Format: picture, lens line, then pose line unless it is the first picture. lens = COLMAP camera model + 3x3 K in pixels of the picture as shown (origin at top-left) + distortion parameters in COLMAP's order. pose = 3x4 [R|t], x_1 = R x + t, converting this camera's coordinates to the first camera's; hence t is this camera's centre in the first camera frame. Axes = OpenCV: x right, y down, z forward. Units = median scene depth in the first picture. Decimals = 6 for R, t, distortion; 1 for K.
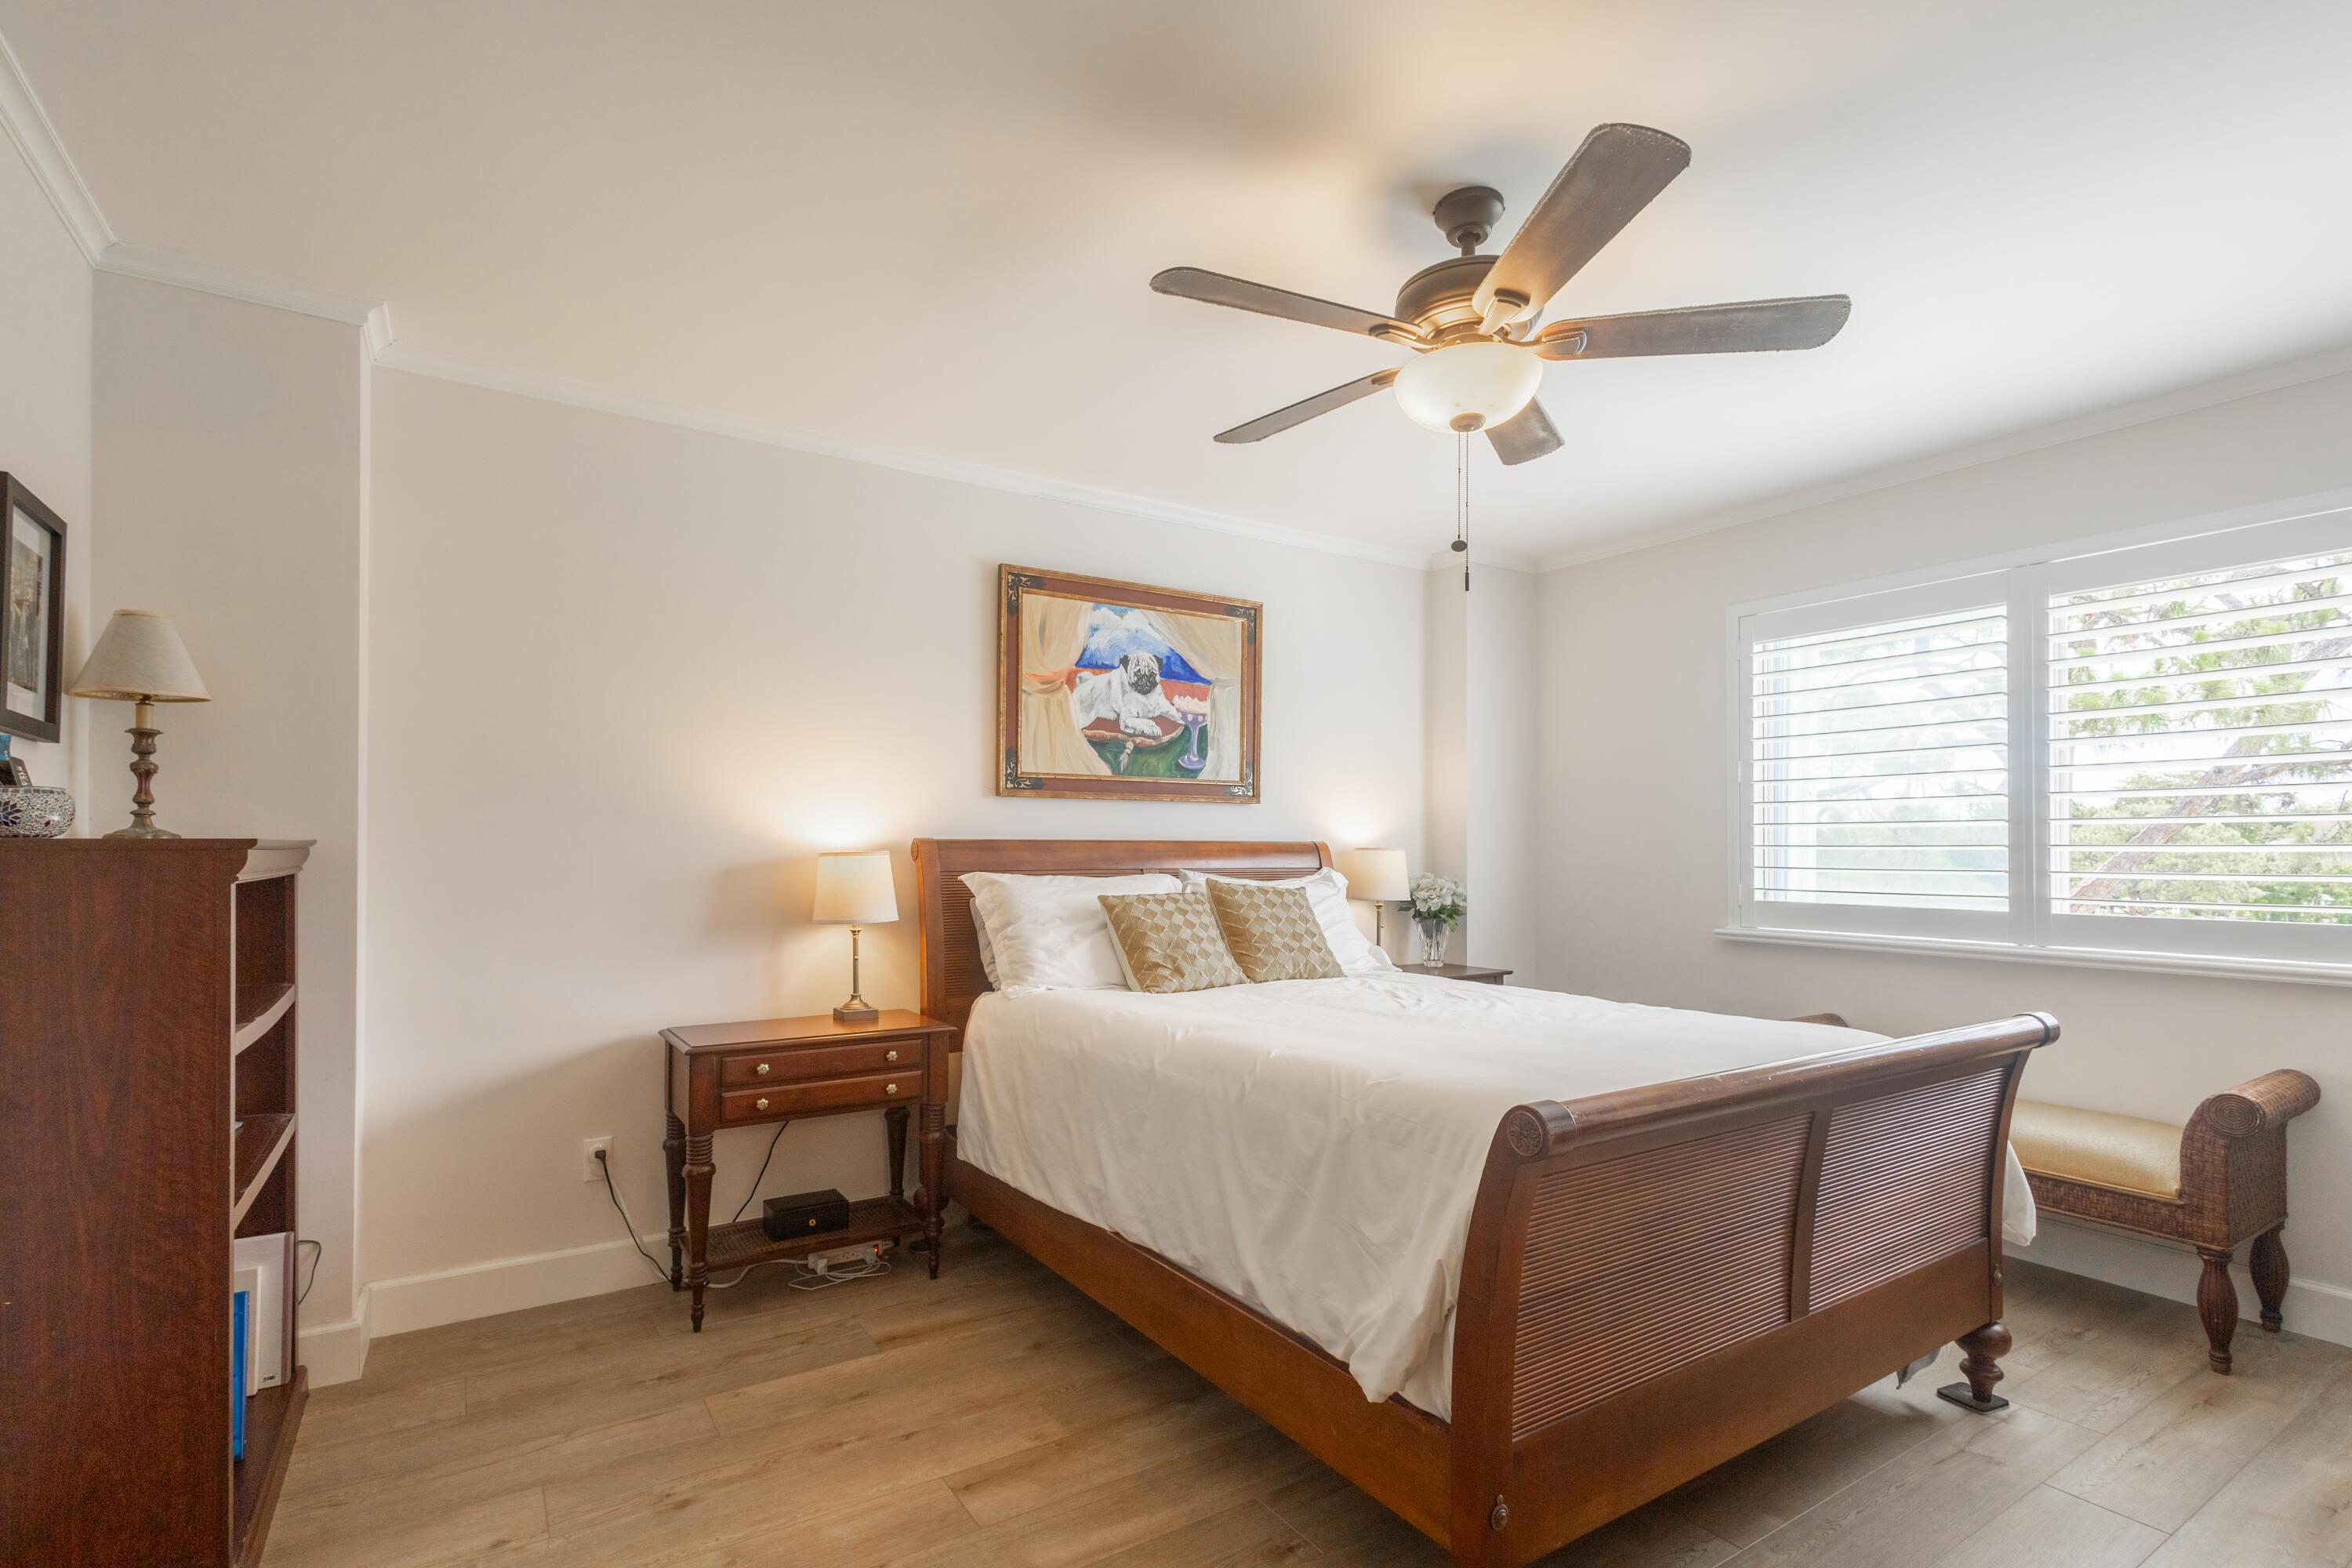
lens RADIAL K [[1100.4, 0, 1161.8], [0, 1100.4, 839.7], [0, 0, 1]] dist [0.012667, 0.000767]
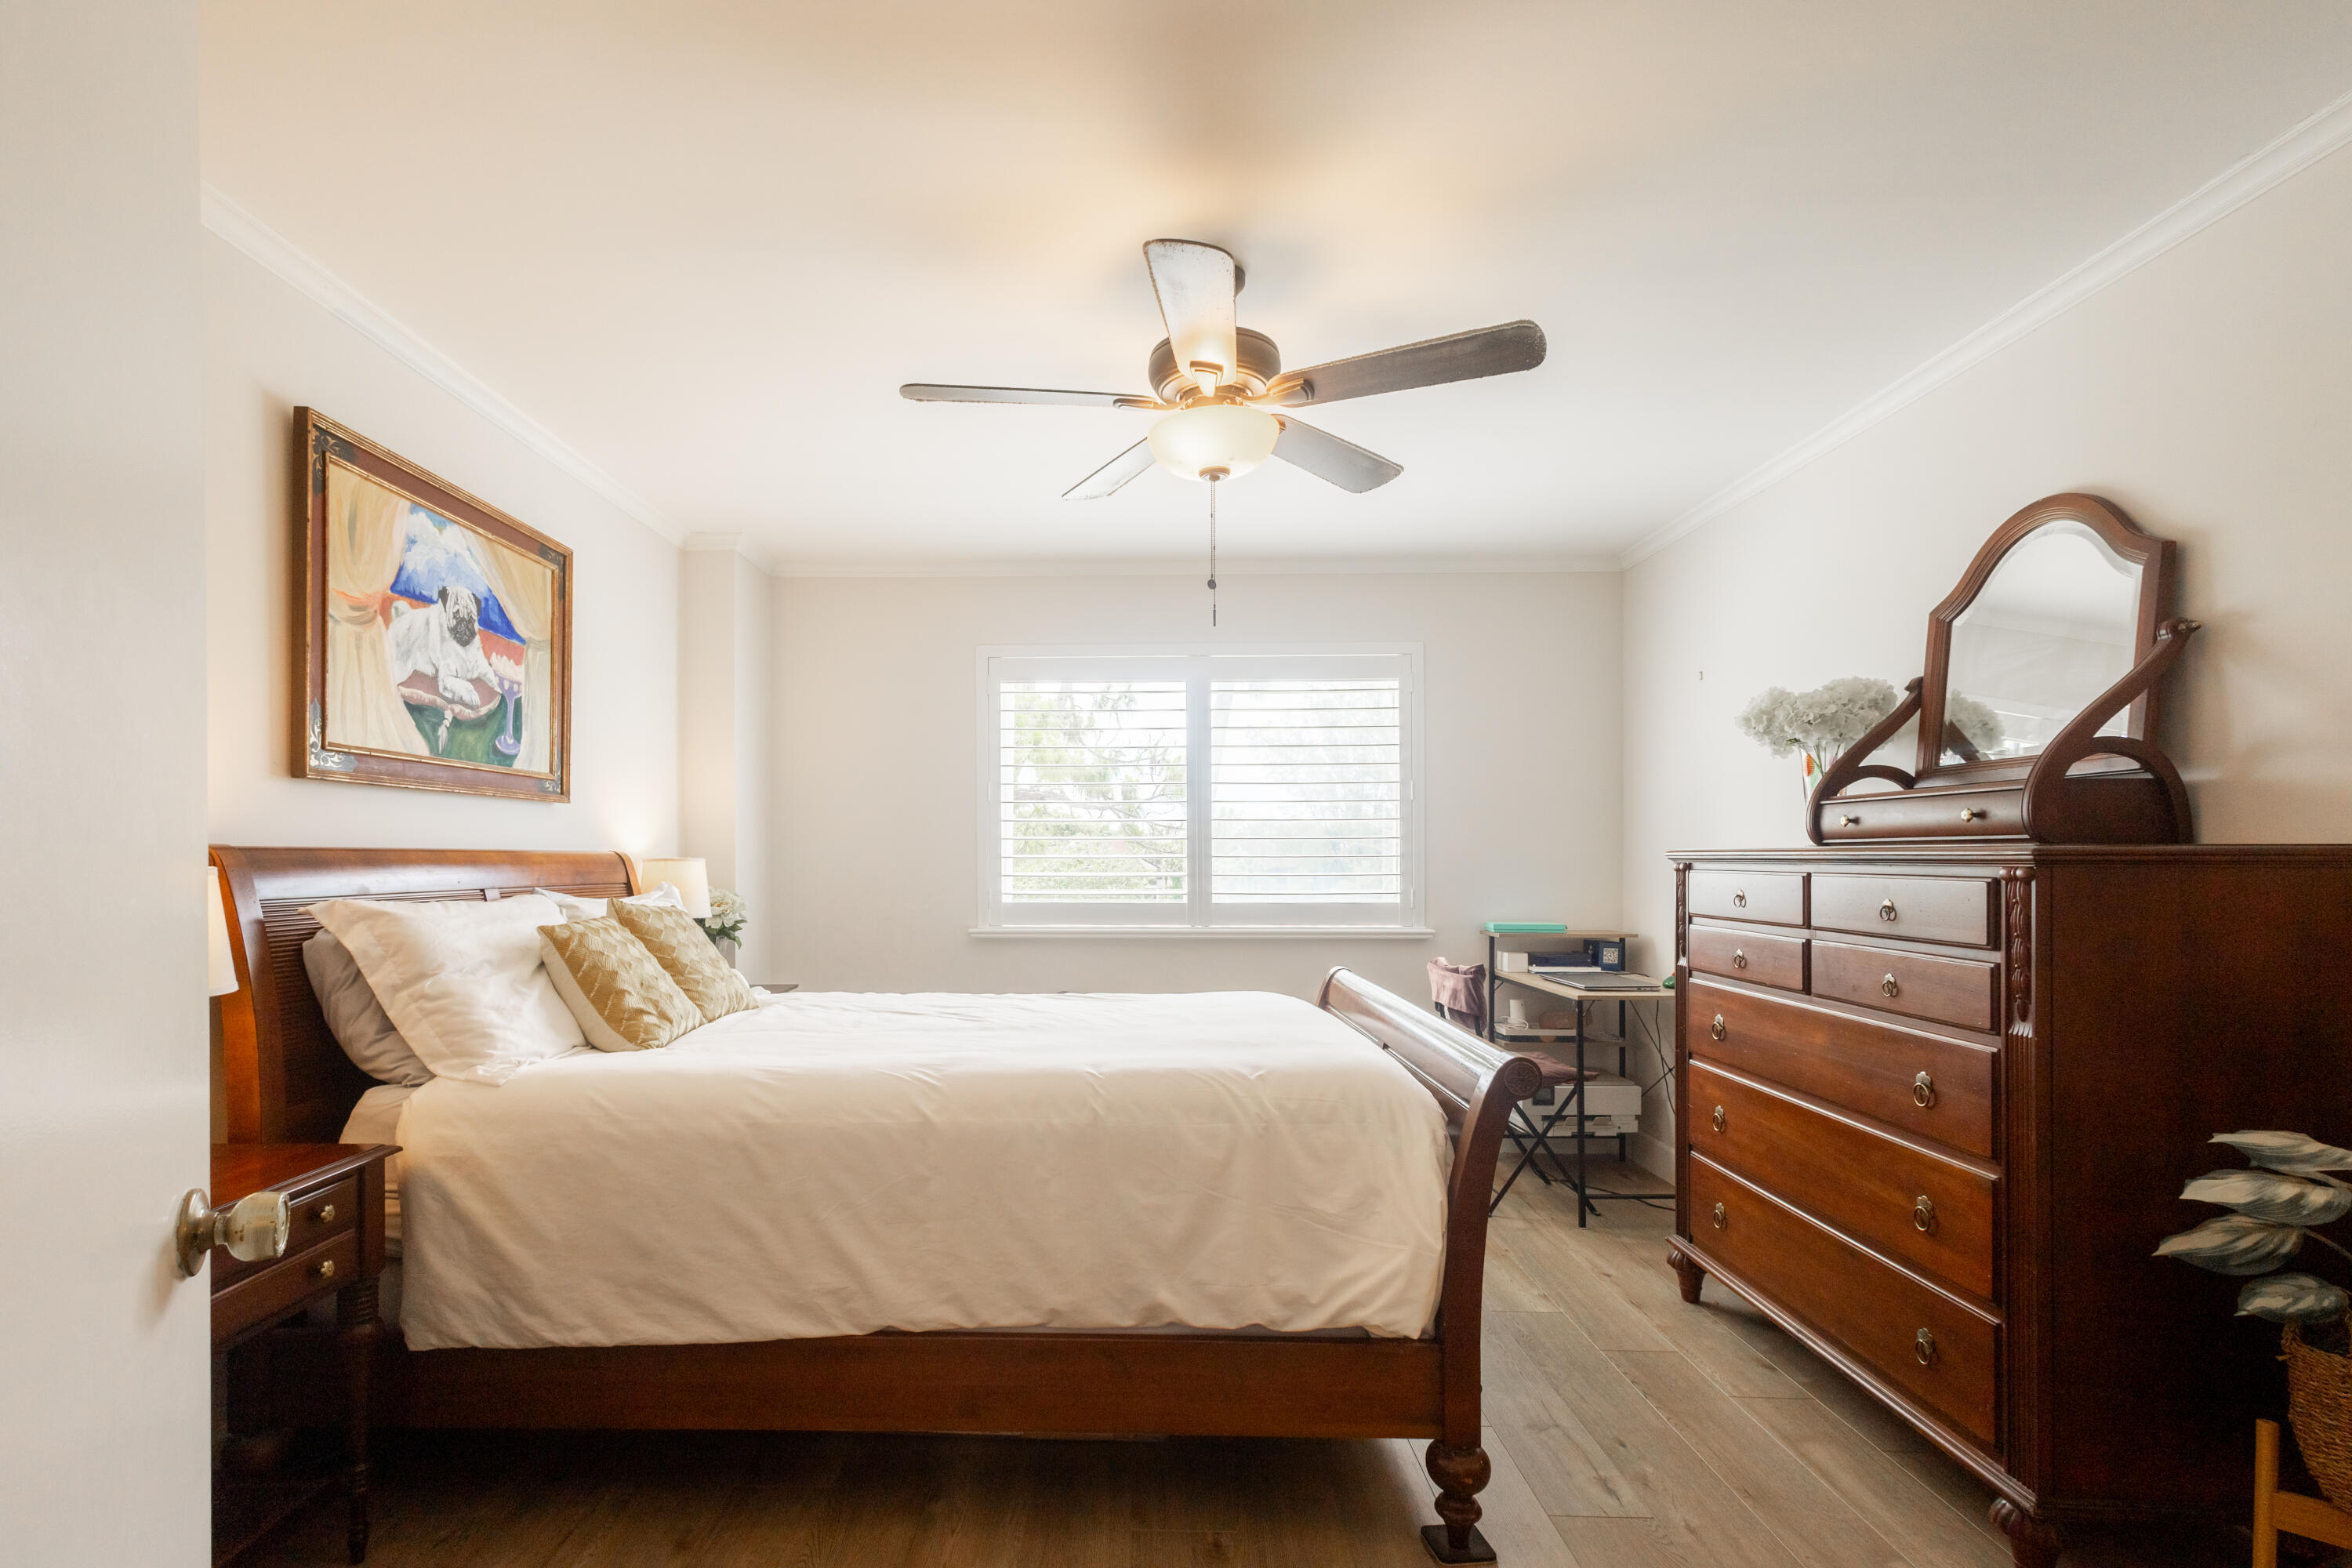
lens RADIAL K [[1100.4, 0, 1139.3], [0, 1100.4, 861.9], [0, 0, 1]] dist [0.012667, 0.000767]
pose [[0.572301, -0.004949, 0.820029, -0.359979], [-0.005022, 0.999942, 0.009540, -0.000258], [-0.820028, -0.009578, 0.572243, 0.226216]]
